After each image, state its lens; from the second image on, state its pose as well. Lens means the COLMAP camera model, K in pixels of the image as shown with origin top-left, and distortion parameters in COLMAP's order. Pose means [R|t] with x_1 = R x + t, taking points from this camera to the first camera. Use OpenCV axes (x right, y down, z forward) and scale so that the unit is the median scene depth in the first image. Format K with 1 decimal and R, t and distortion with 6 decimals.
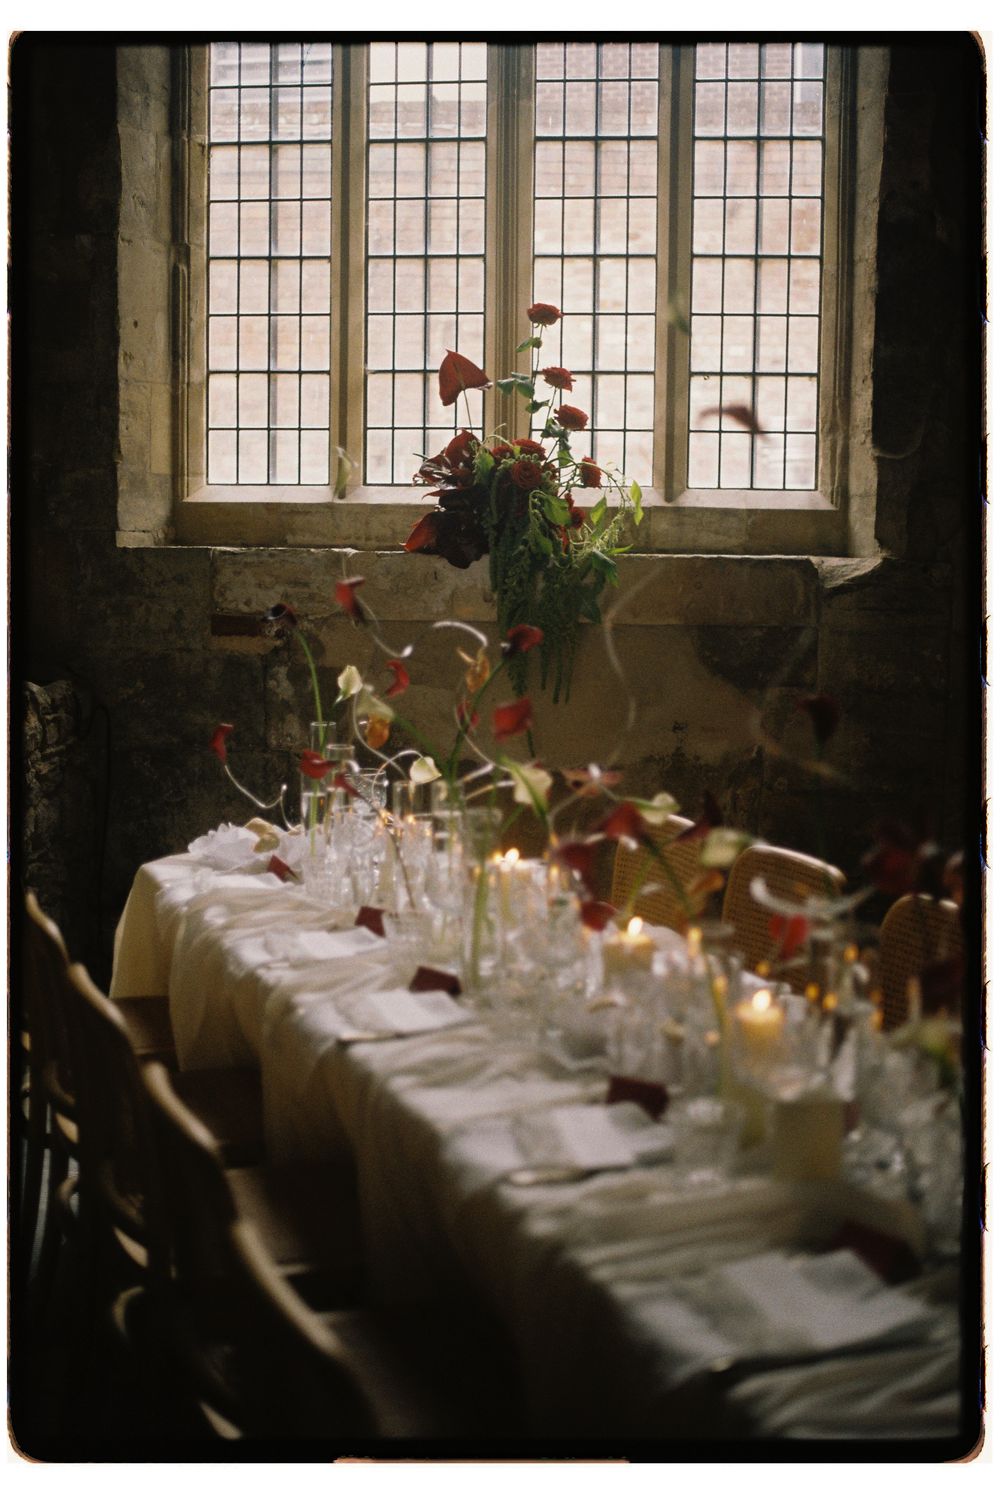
lens RADIAL K [[2018.2, 0, 495.1], [0, 2018.2, 735.8], [0, 0, 1]] dist [-0.135536, 0.000000]
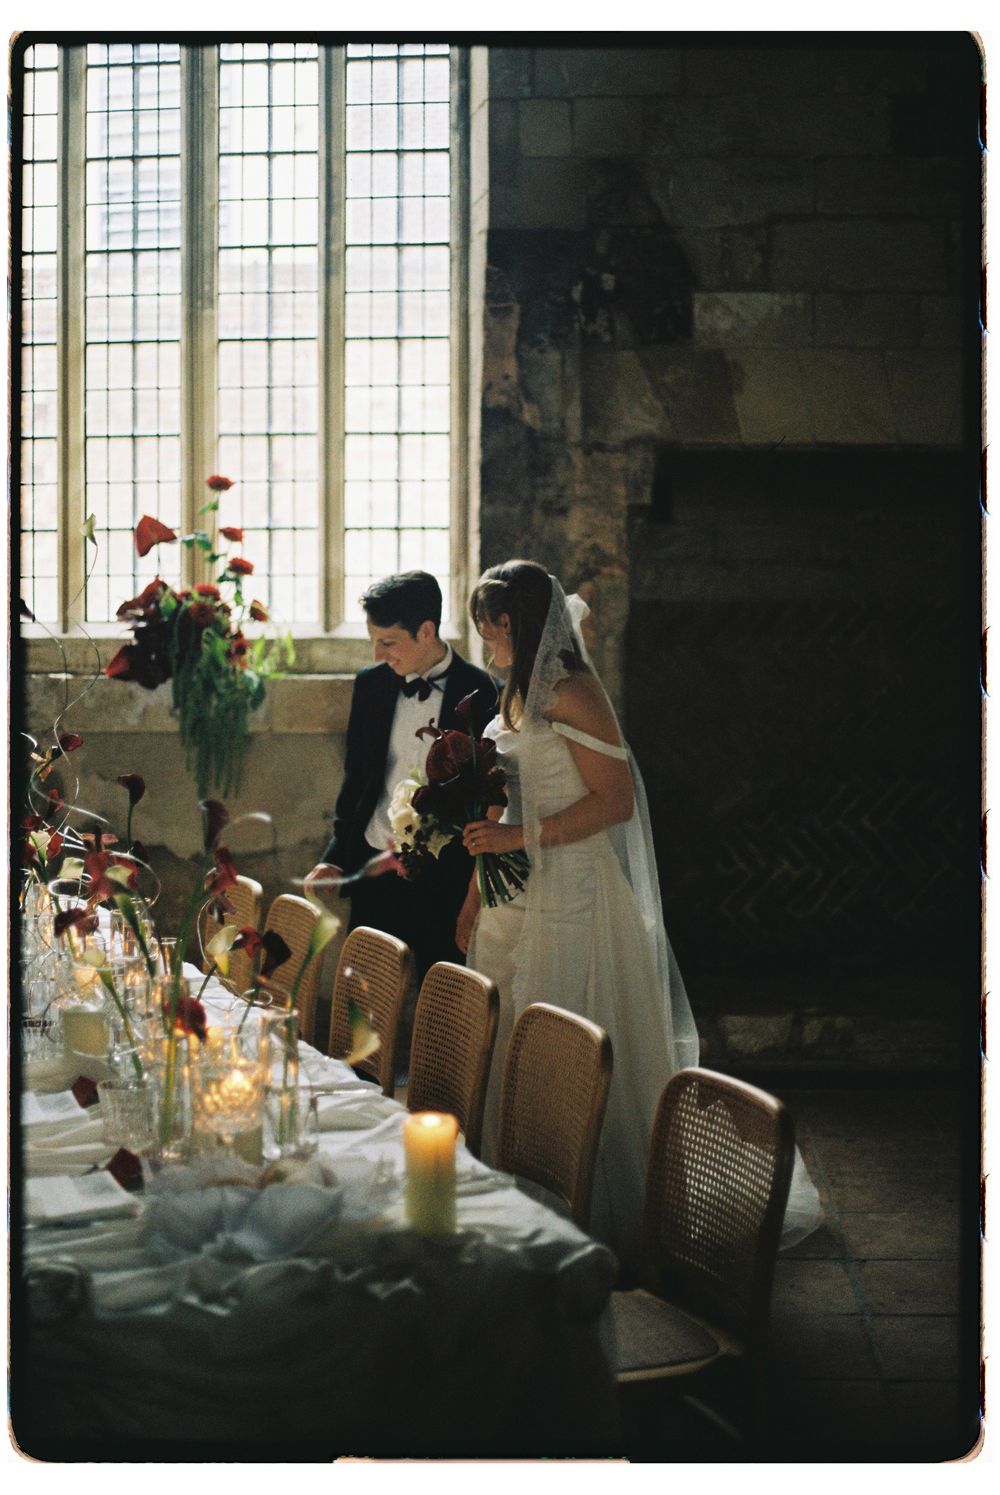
lens RADIAL K [[2018.2, 0, 504.1], [0, 2018.2, 735.7], [0, 0, 1]] dist [-0.135536, 0.000000]
pose [[0.999146, -0.013077, 0.039191, 0.149836], [0.015214, 0.998385, -0.054729, 0.015827], [-0.038412, 0.055279, 0.997732, -0.236232]]
